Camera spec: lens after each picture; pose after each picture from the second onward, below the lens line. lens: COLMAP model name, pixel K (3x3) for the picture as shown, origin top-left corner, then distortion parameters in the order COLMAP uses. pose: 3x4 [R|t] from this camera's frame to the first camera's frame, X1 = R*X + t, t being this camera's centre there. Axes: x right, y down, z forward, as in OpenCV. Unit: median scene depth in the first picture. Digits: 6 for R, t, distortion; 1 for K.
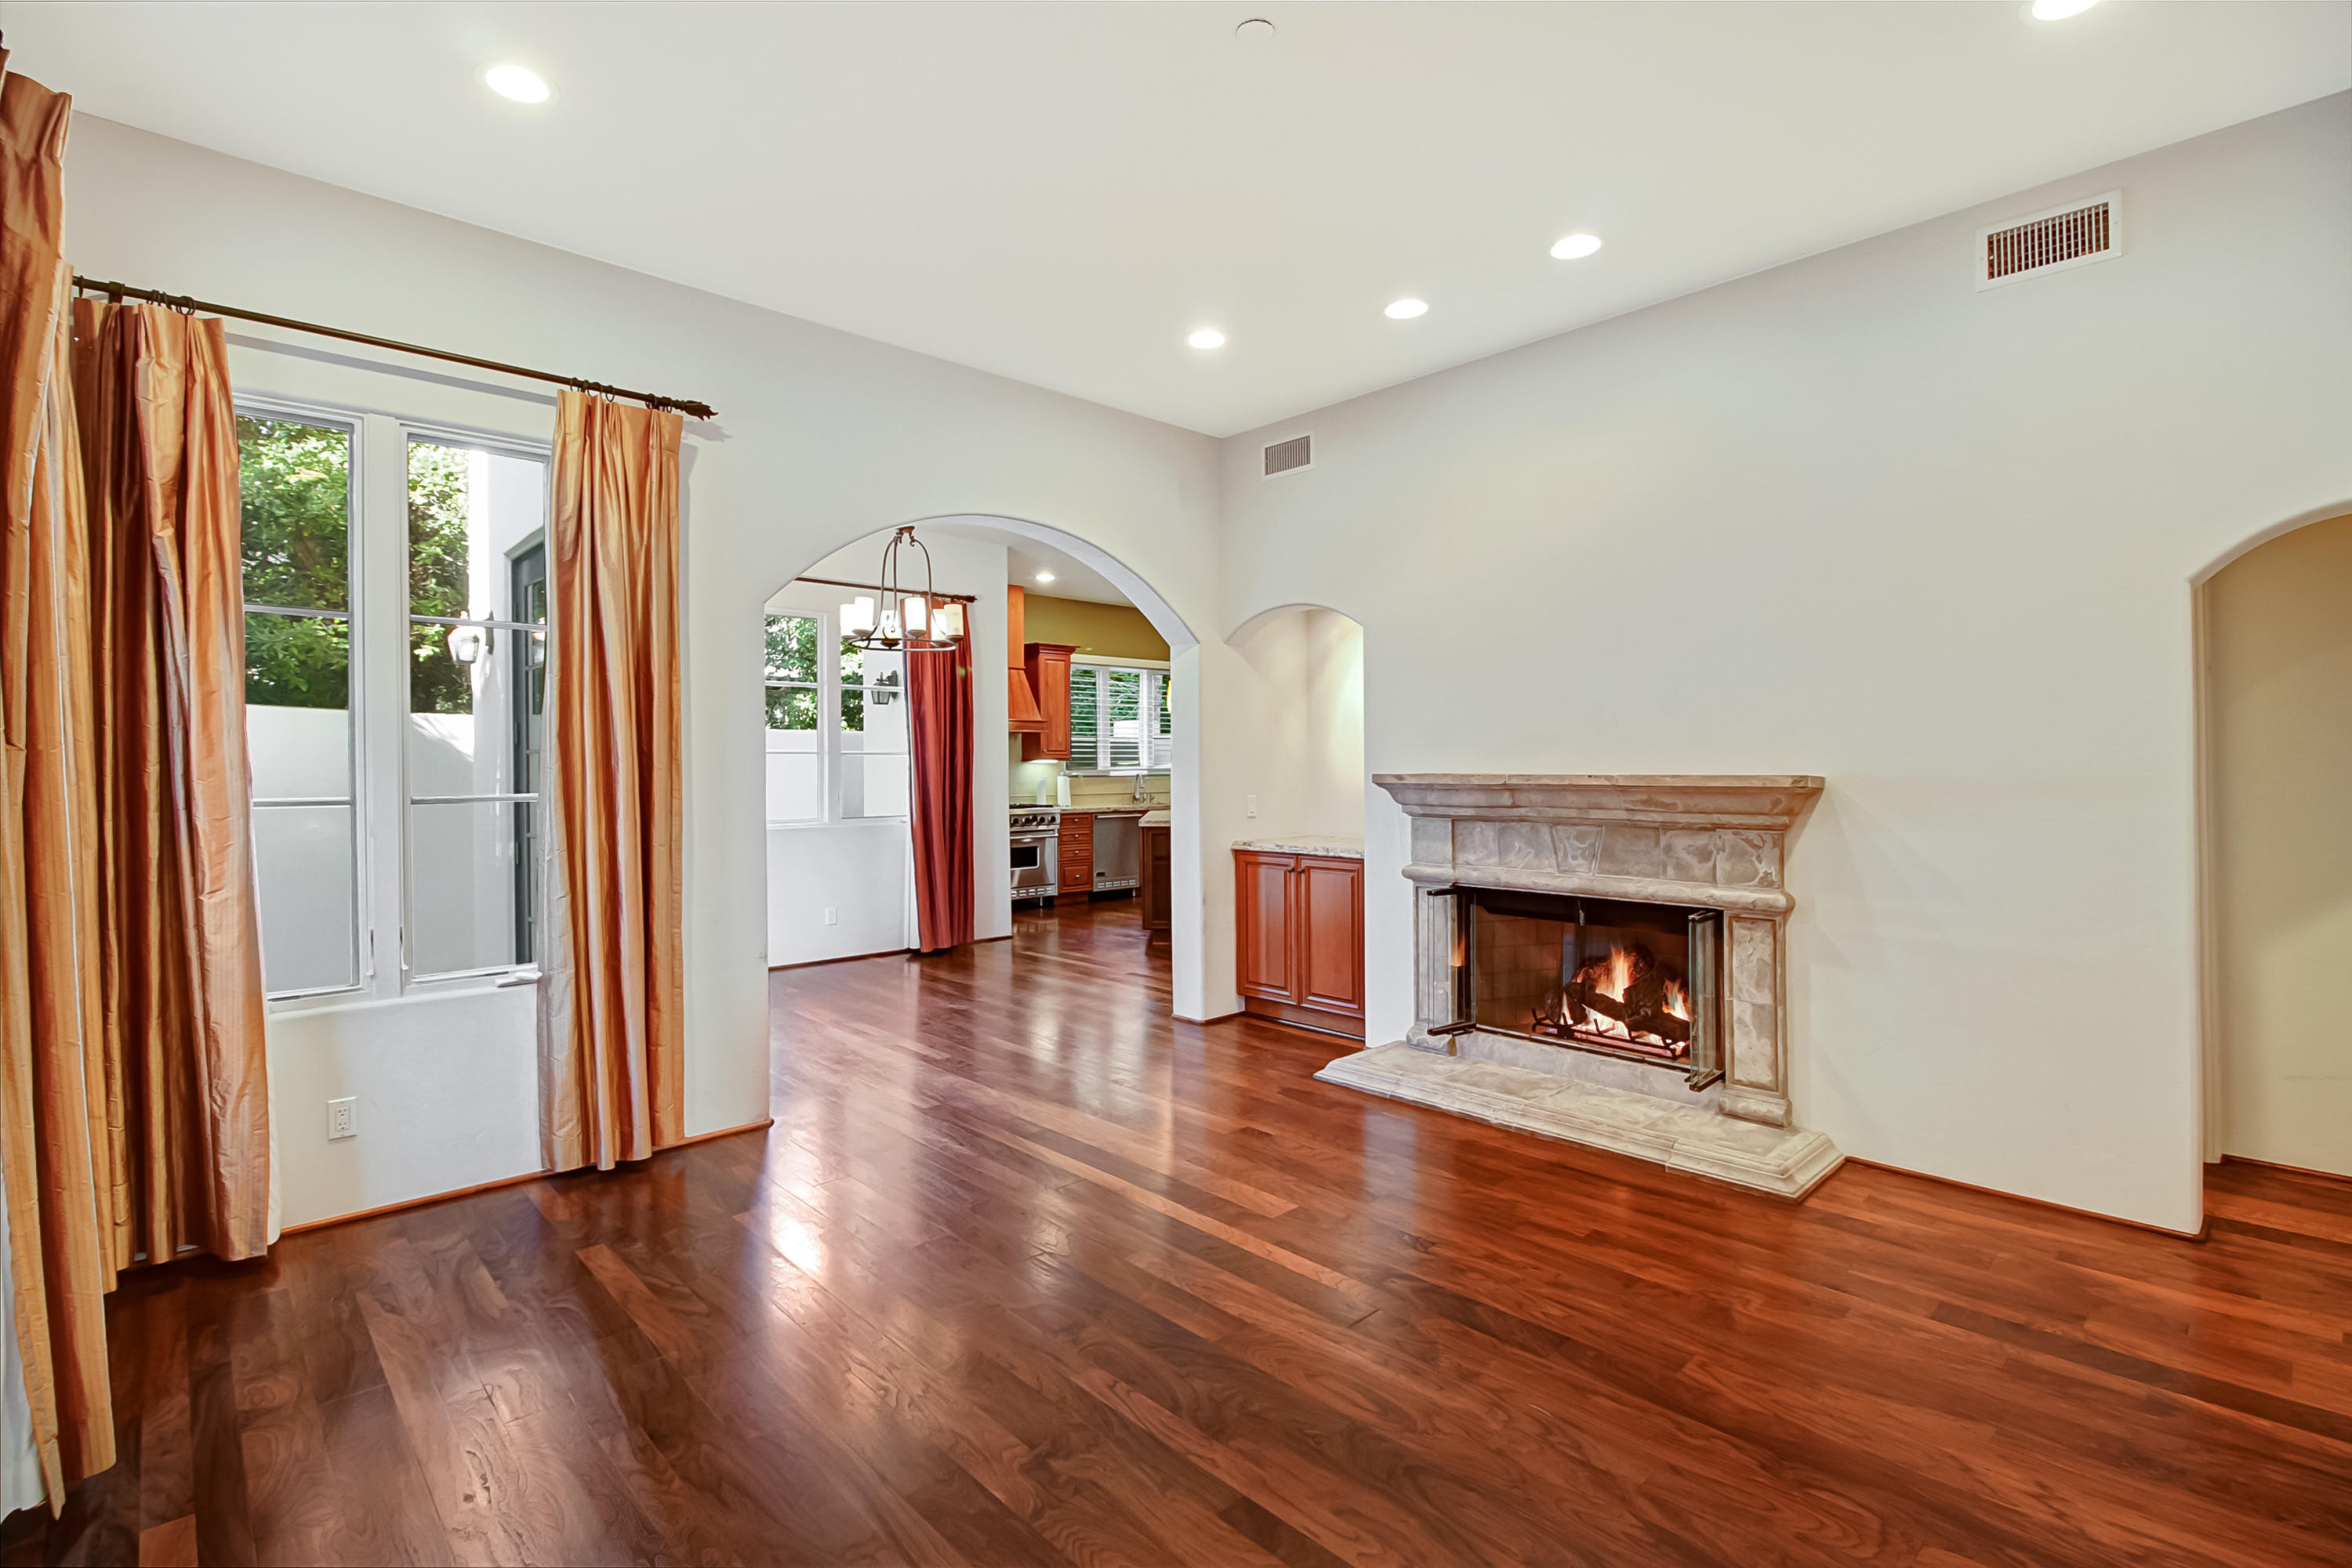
lens RADIAL K [[1093.4, 0, 1163.1], [0, 1093.4, 771.3], [0, 0, 1]] dist [-0.020551, -0.001022]
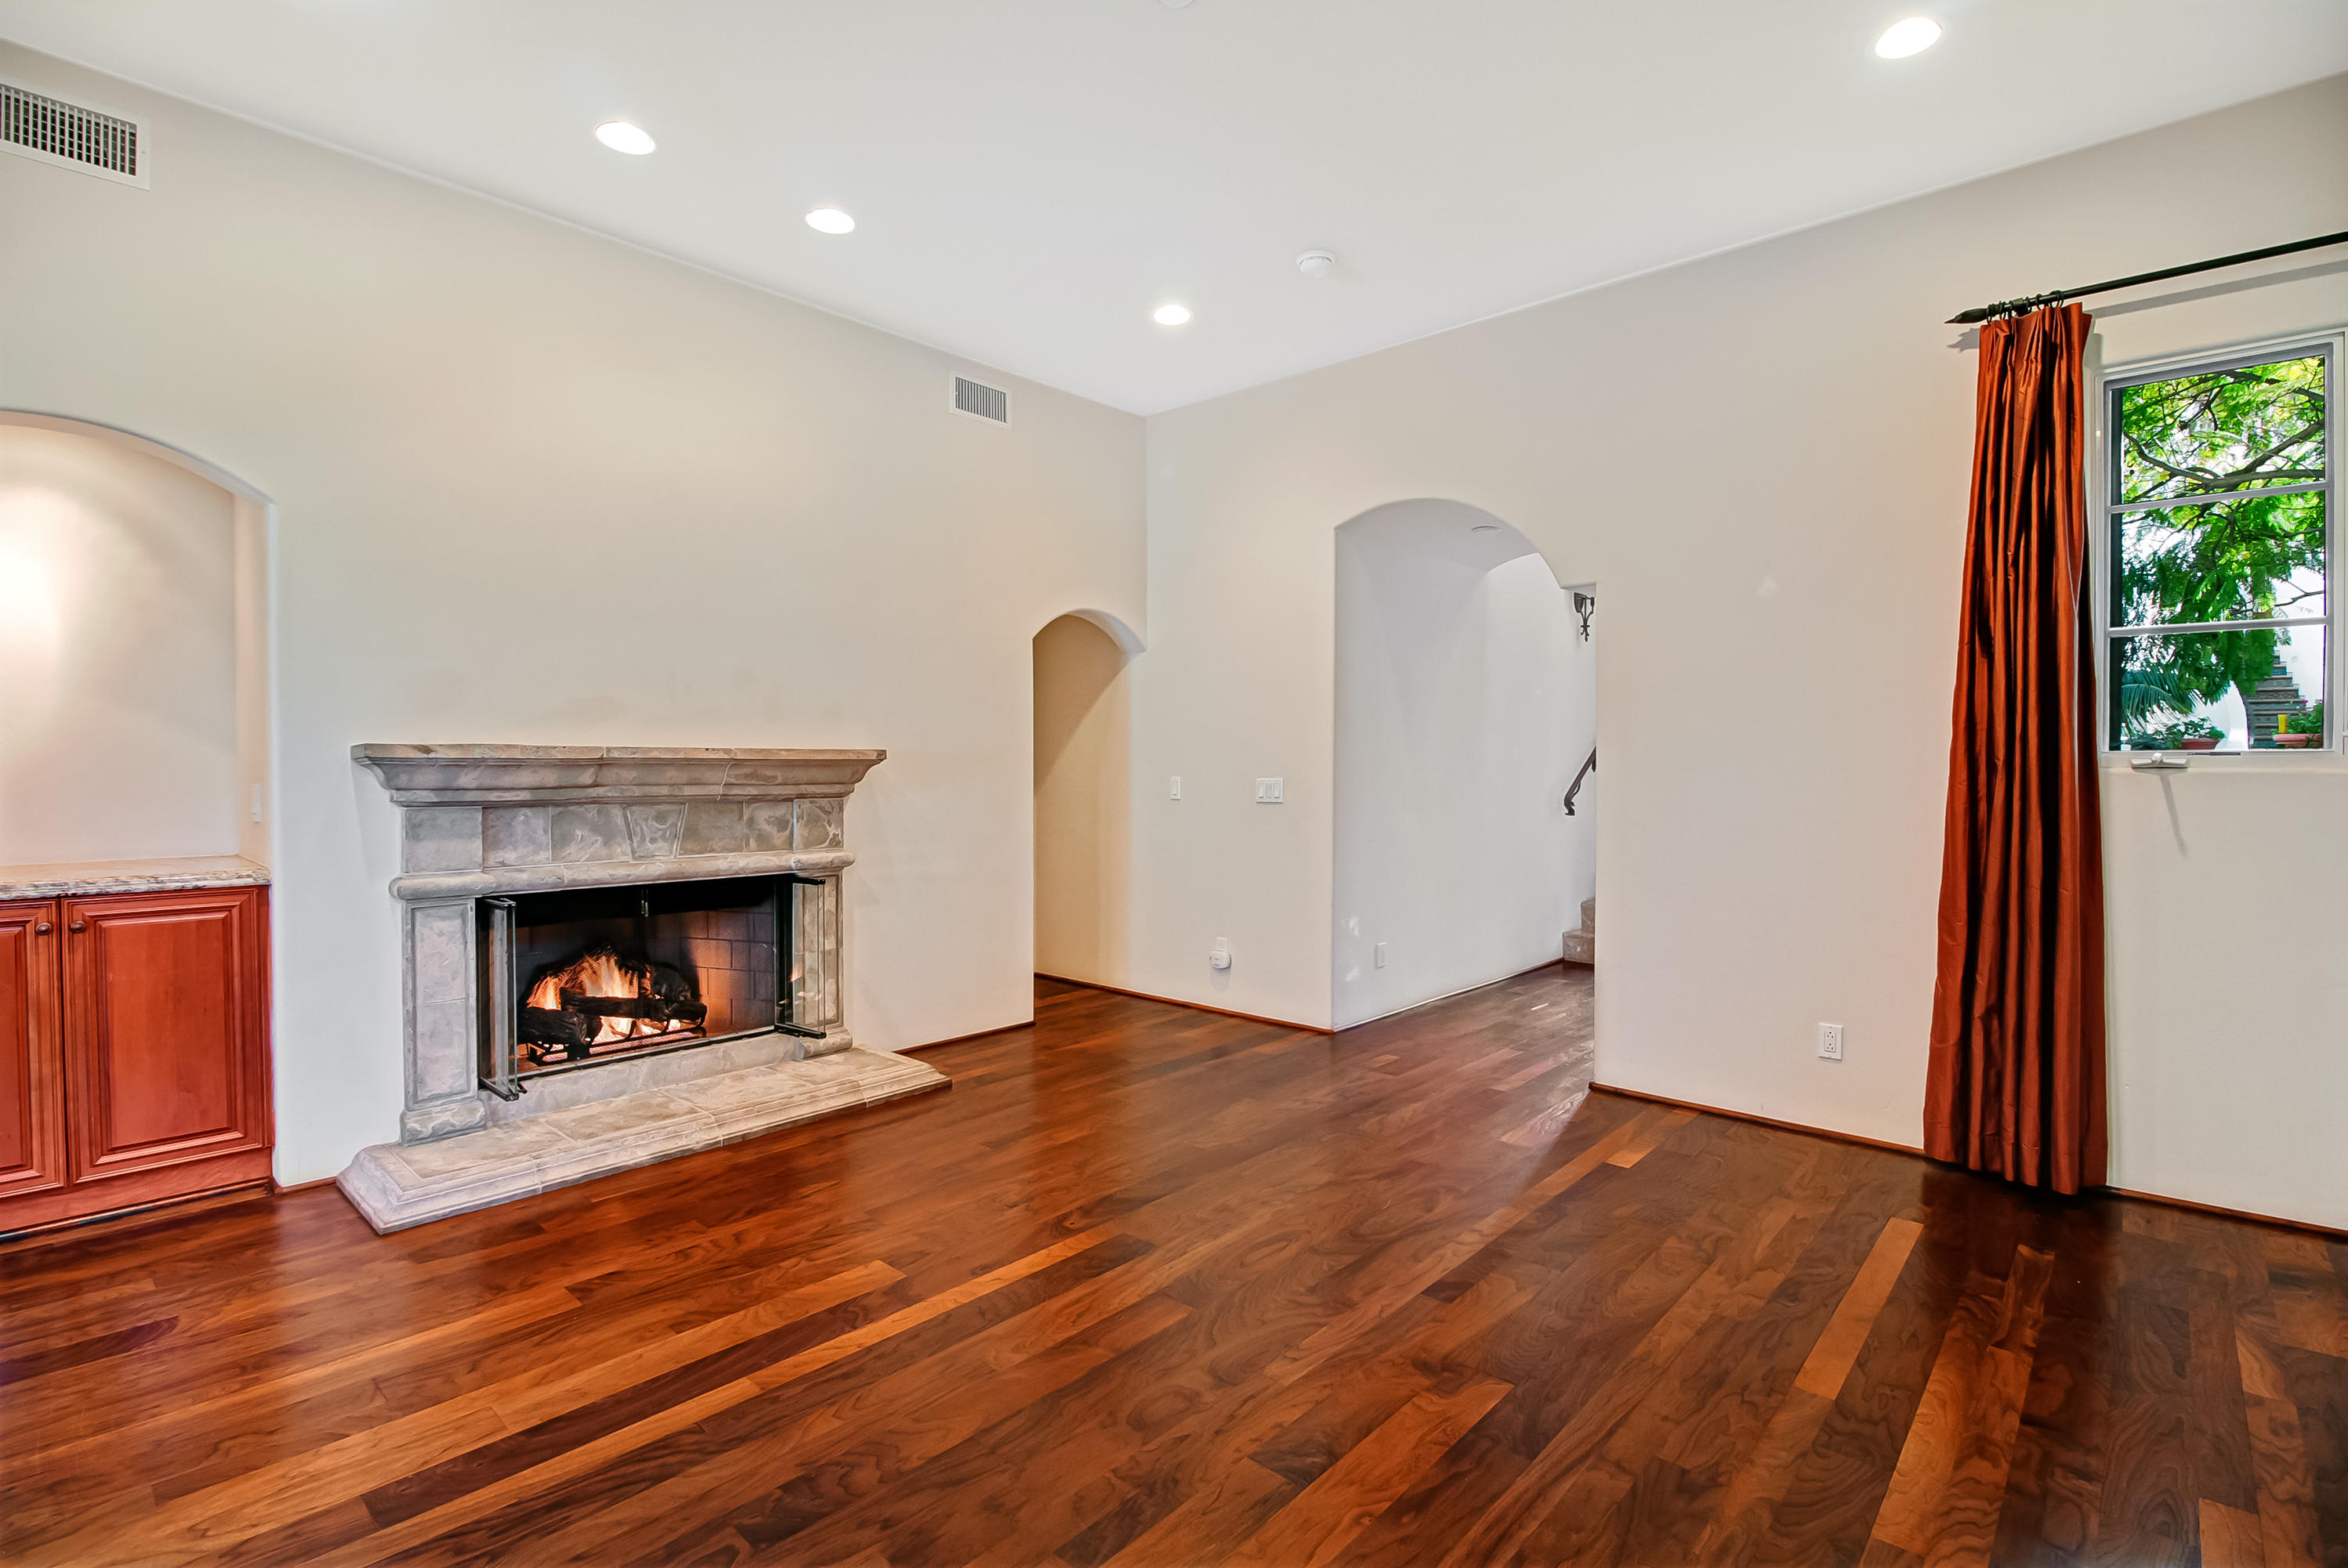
lens RADIAL K [[1091.4, 0, 1161.1], [0, 1091.4, 771.3], [0, 0, 1]] dist [-0.020551, -0.001022]
pose [[-0.086013, -0.001140, 0.996293, -0.589871], [0.007446, 0.999971, 0.001787, 0.025458], [-0.996266, 0.007572, -0.086002, 0.711214]]
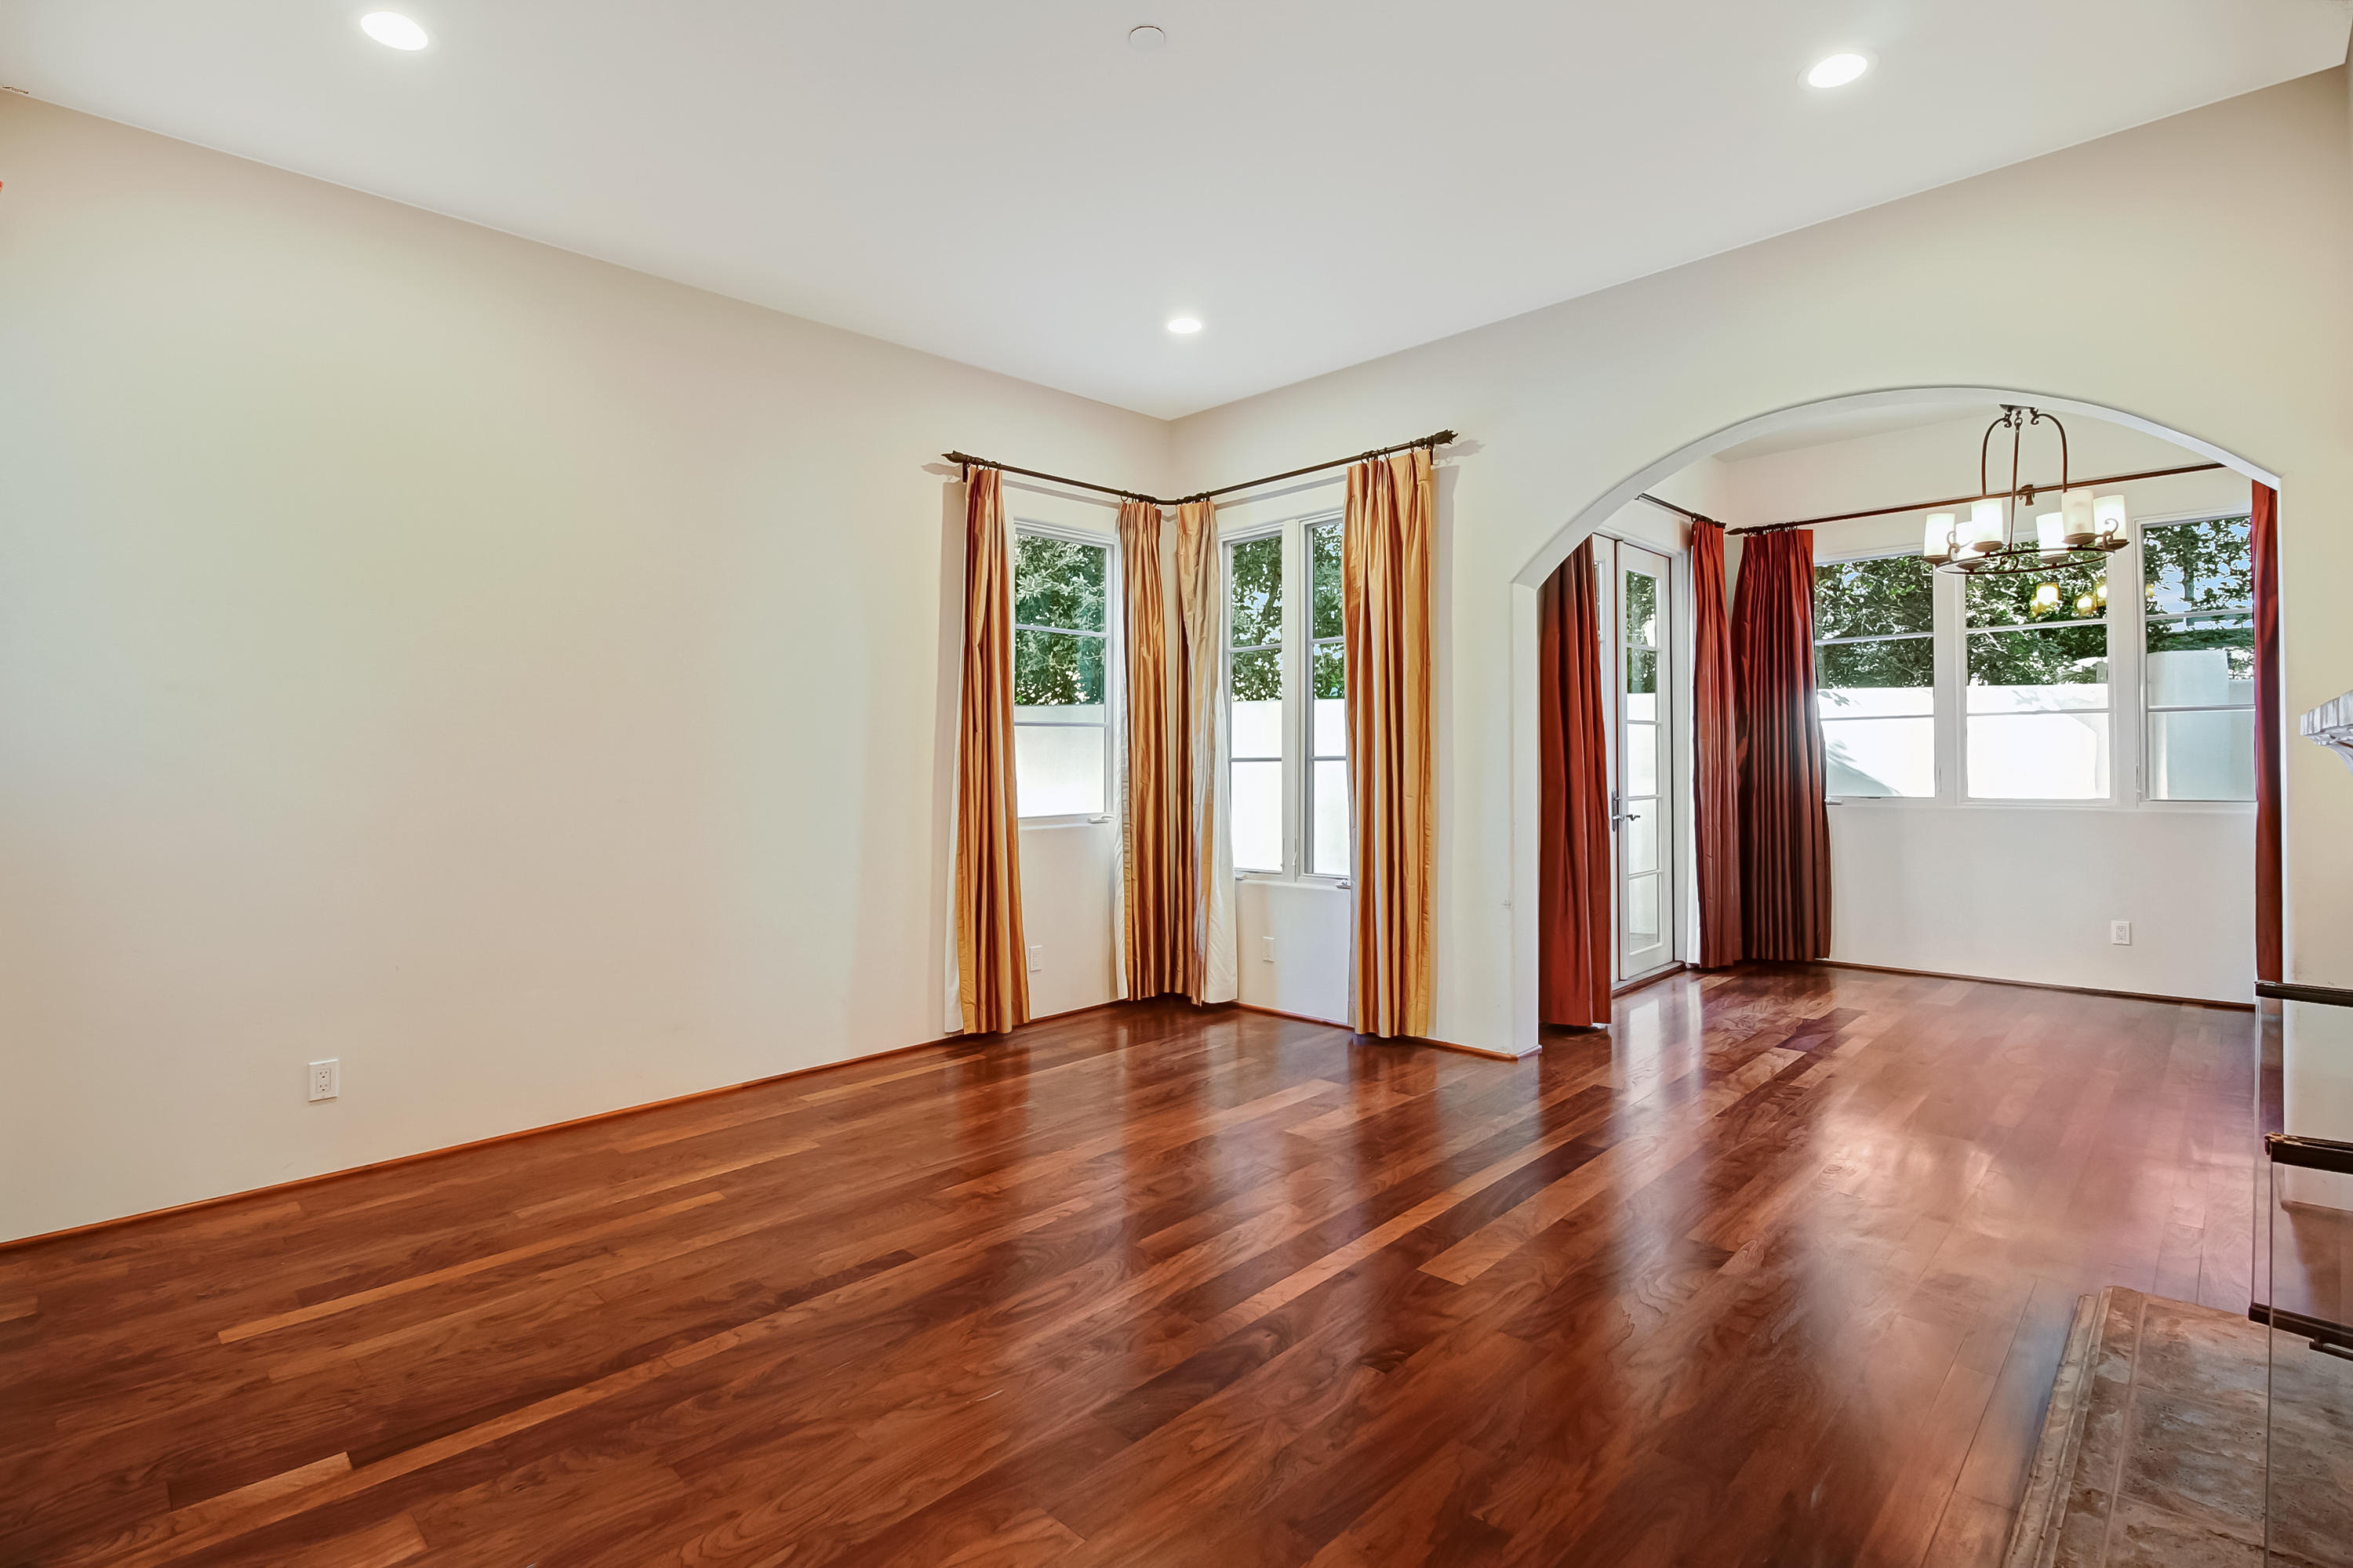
lens RADIAL K [[1093.9, 0, 1163.5], [0, 1093.9, 771.3], [0, 0, 1]] dist [-0.020551, -0.001022]
pose [[0.043824, 0.002345, -0.999037, 0.732326], [-0.000526, 0.999997, 0.002324, 0.028280], [0.999039, 0.000423, 0.043825, 0.629049]]
